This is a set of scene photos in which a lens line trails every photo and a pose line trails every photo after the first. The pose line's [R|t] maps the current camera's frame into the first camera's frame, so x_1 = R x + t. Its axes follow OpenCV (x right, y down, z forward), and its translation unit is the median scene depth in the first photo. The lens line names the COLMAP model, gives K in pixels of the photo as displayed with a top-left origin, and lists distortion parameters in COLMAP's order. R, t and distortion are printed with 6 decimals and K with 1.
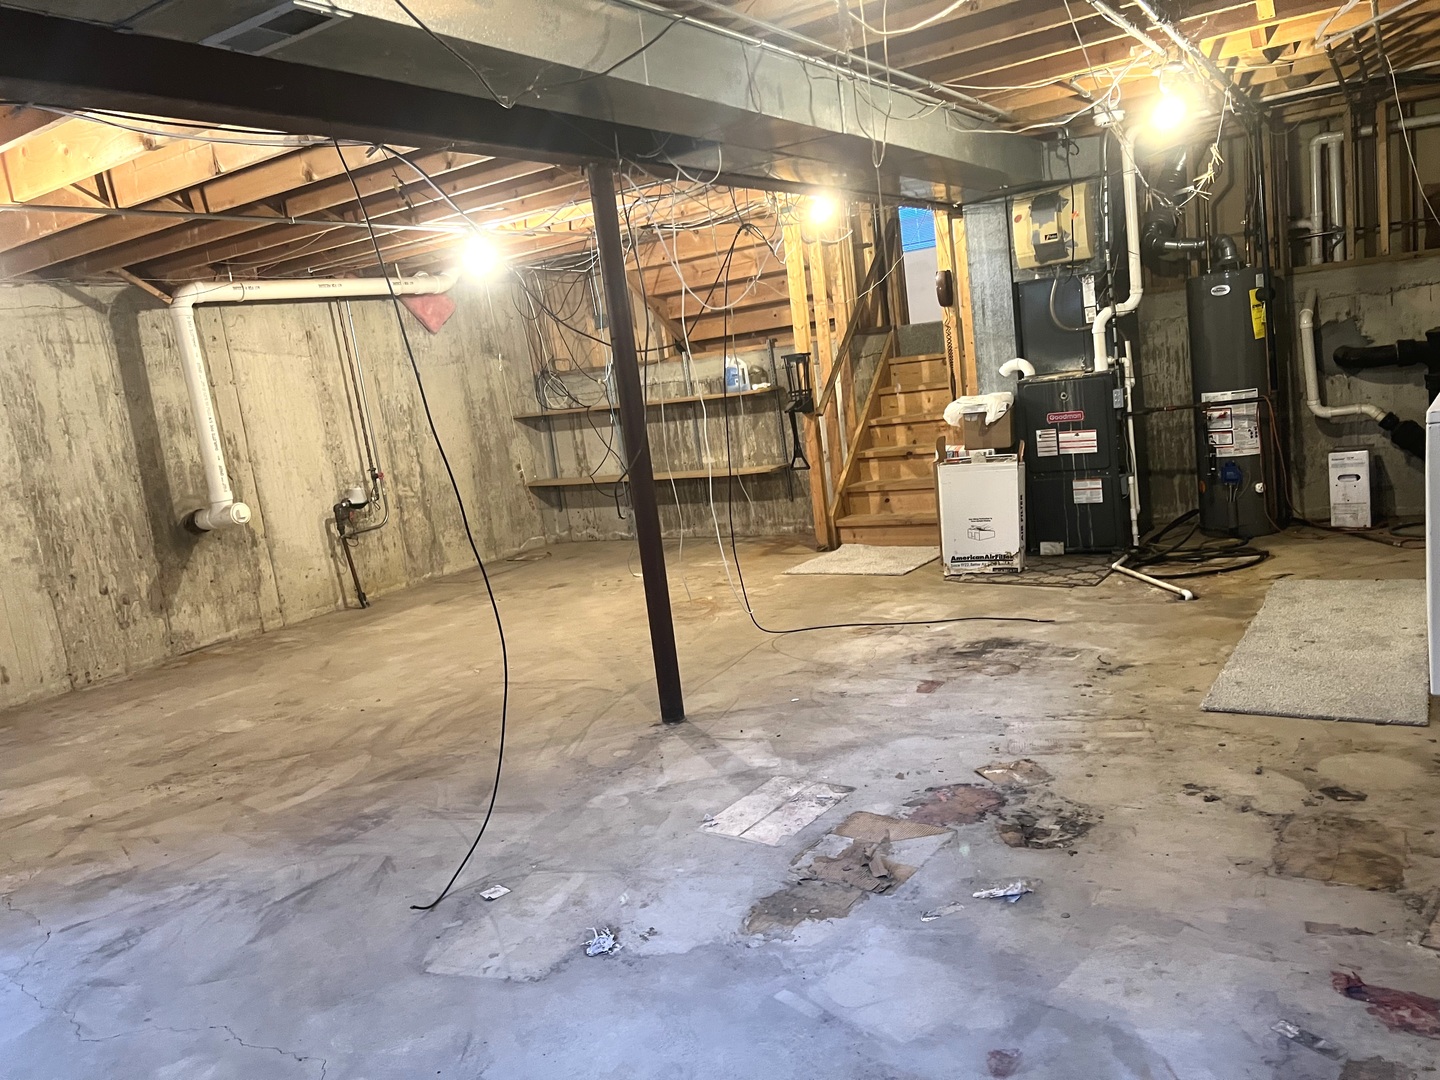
lens RADIAL K [[1096.7, 0, 726.1], [0, 1096.7, 542.3], [0, 0, 1]] dist [0.074388, -0.085343]
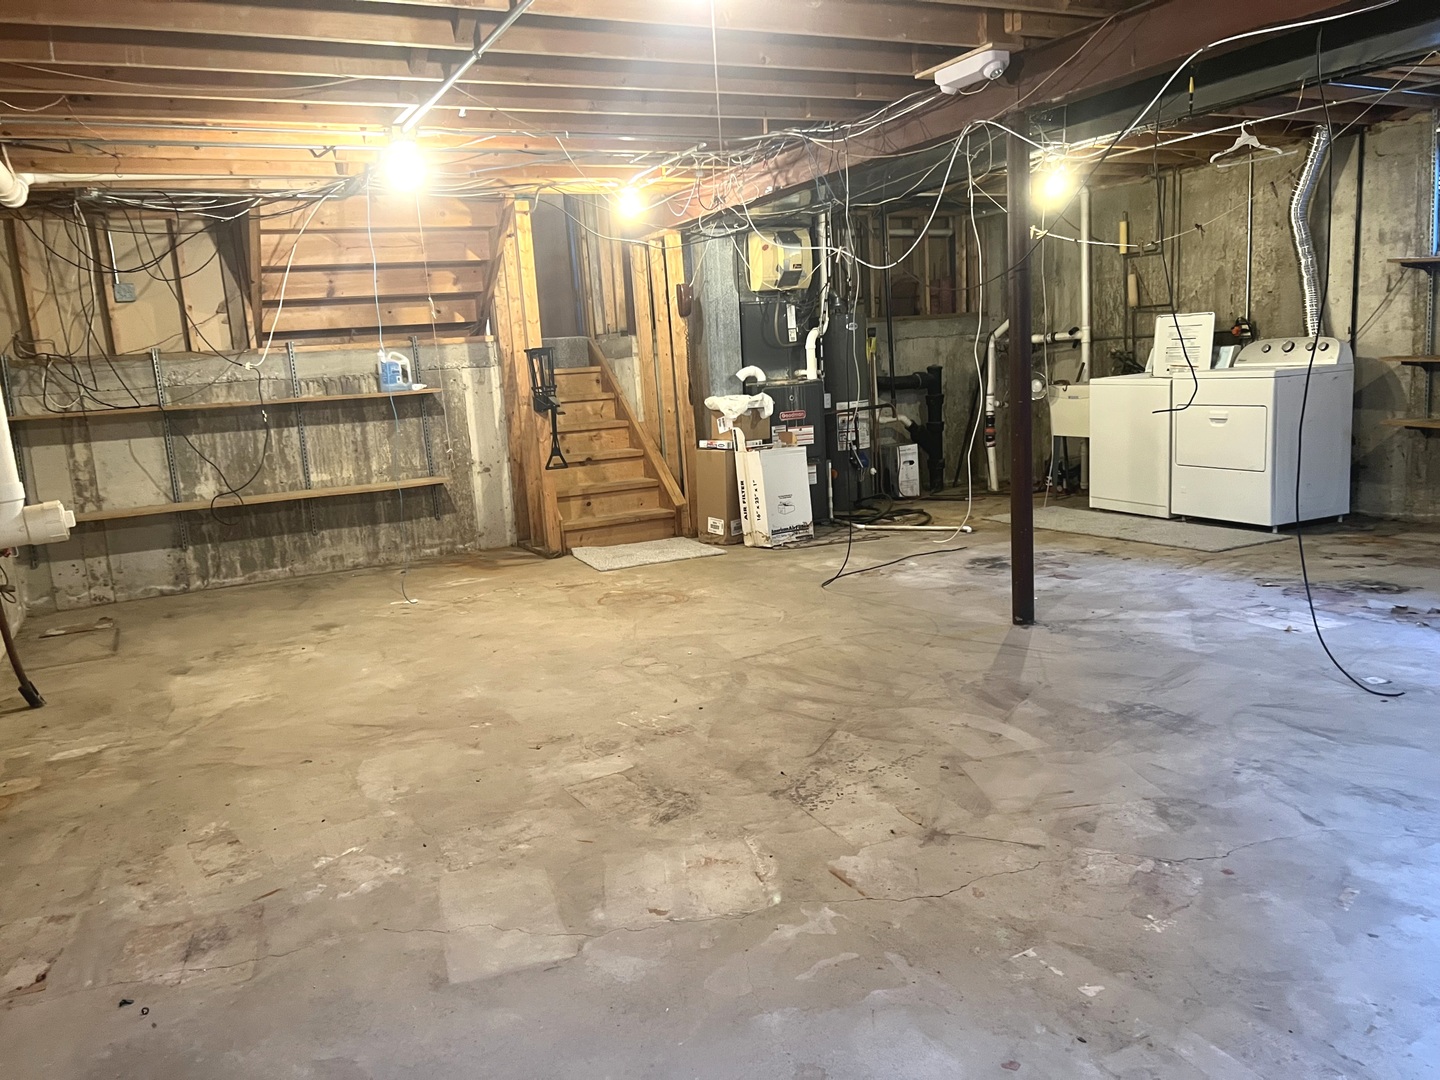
lens RADIAL K [[1096.7, 0, 716.1], [0, 1096.7, 531.4], [0, 0, 1]] dist [0.074388, -0.085343]
pose [[0.501651, -0.037648, 0.864250, -0.864585], [0.137426, 0.989834, -0.036649, 0.051903], [-0.854084, 0.137156, 0.501725, 0.519960]]
